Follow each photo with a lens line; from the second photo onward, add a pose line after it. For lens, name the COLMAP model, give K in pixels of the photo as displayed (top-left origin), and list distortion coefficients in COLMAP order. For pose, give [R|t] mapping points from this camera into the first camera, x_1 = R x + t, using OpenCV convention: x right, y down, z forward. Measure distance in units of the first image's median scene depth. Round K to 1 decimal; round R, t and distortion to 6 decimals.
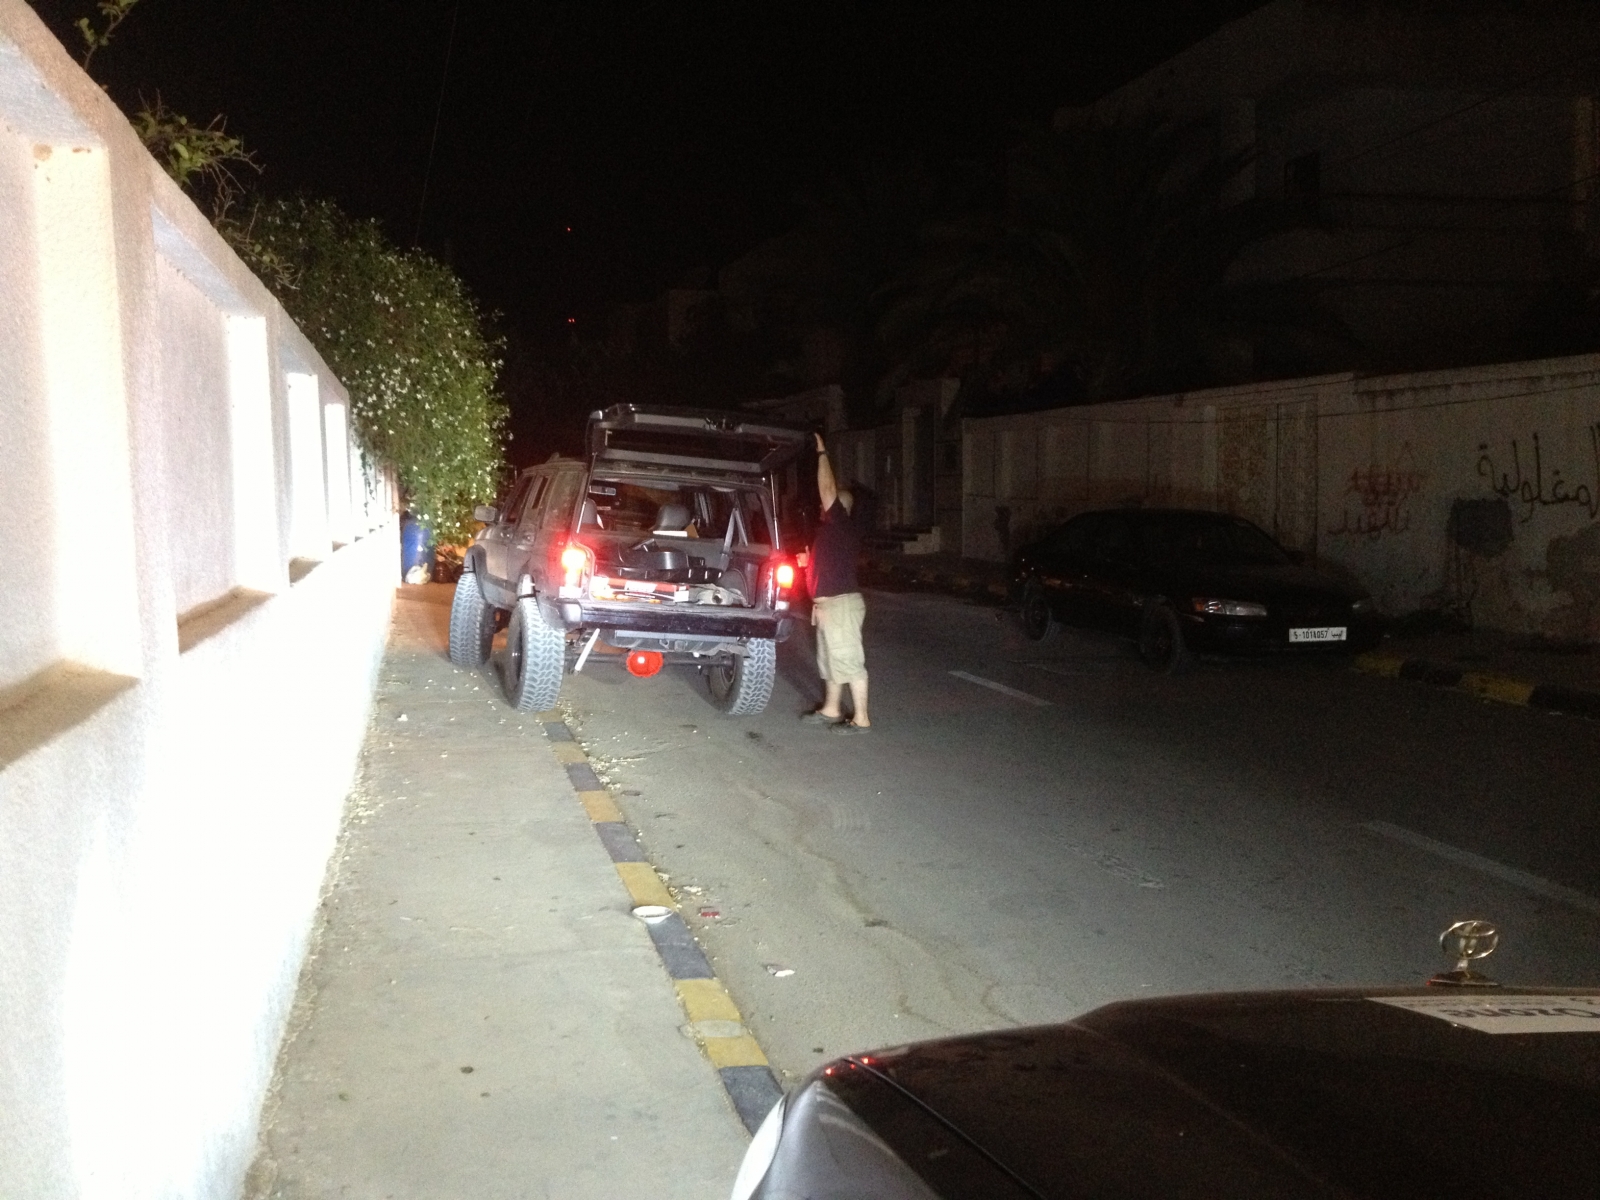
lens RADIAL K [[1576.5, 0, 806.7], [0, 1576.5, 640.2], [0, 0, 1]] dist [0.168295, -0.414003]
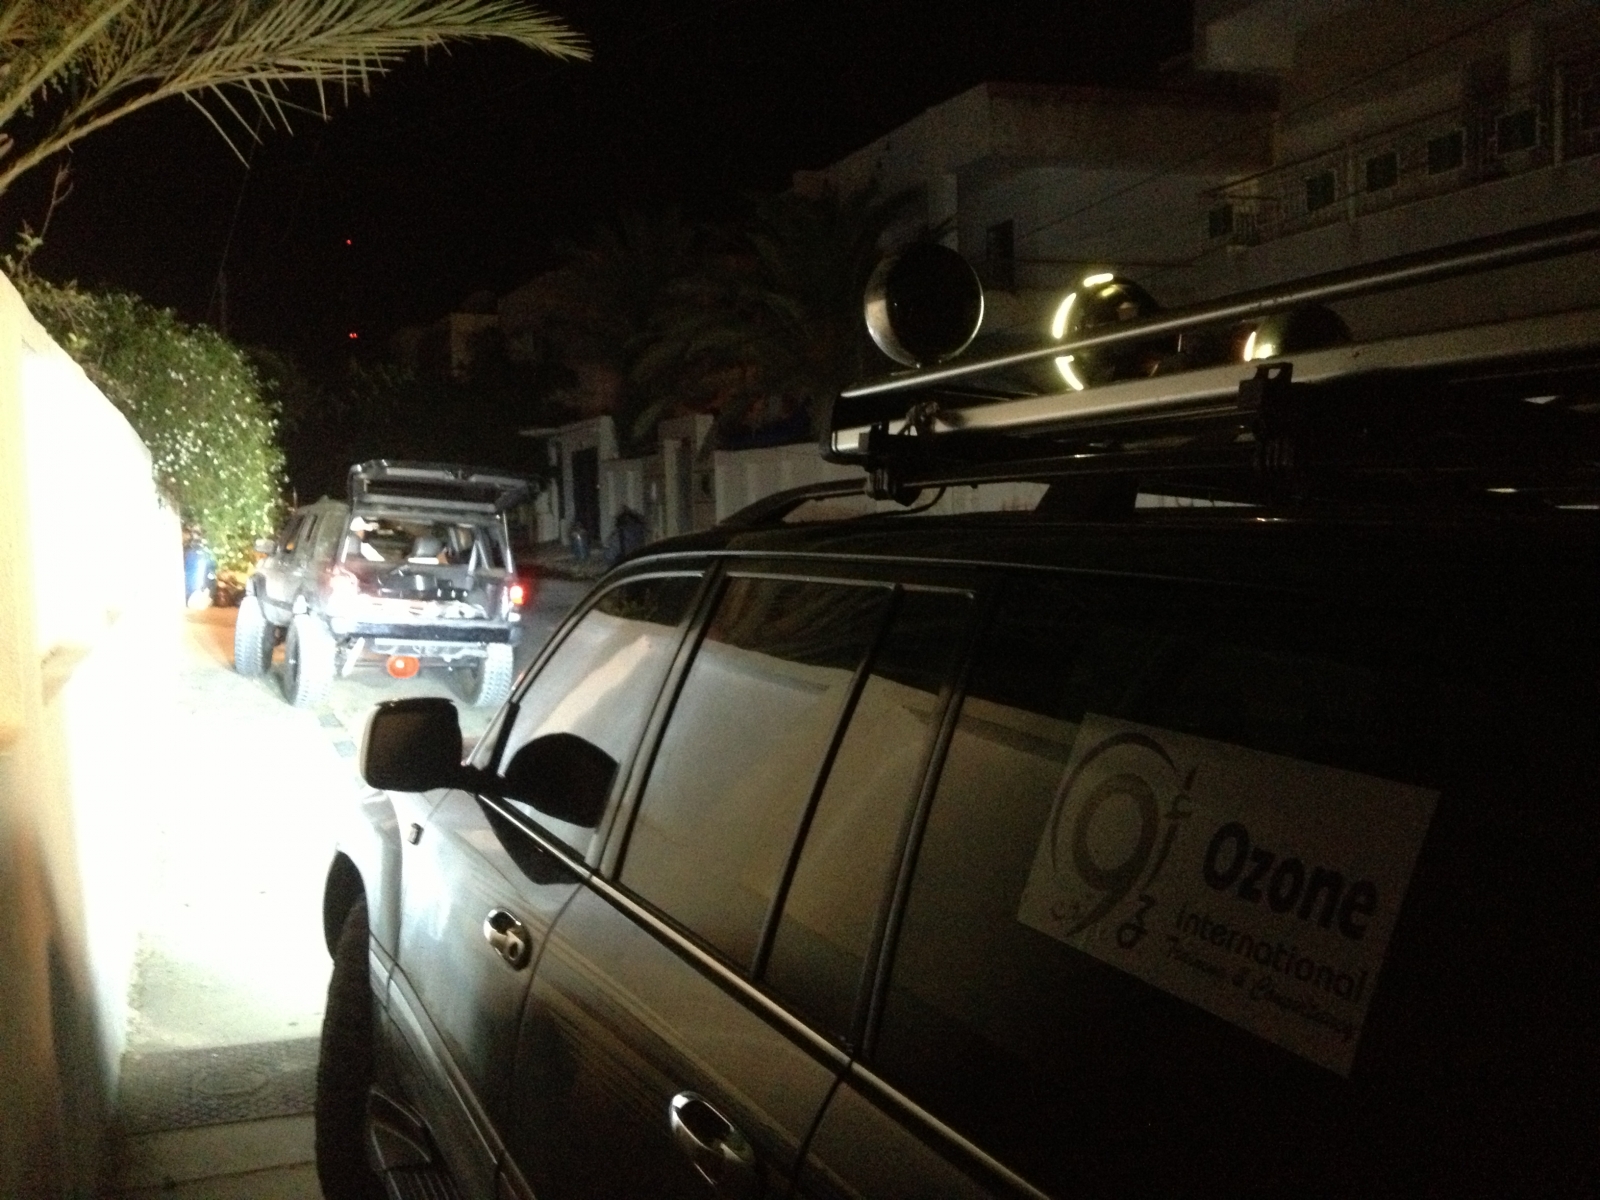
lens RADIAL K [[1576.5, 0, 806.7], [0, 1576.5, 640.2], [0, 0, 1]] dist [0.168295, -0.414003]
pose [[0.991790, -0.018777, 0.126492, 0.053345], [0.020364, 0.999729, -0.011263, 0.014561], [-0.126247, 0.013746, 0.991904, -0.269612]]
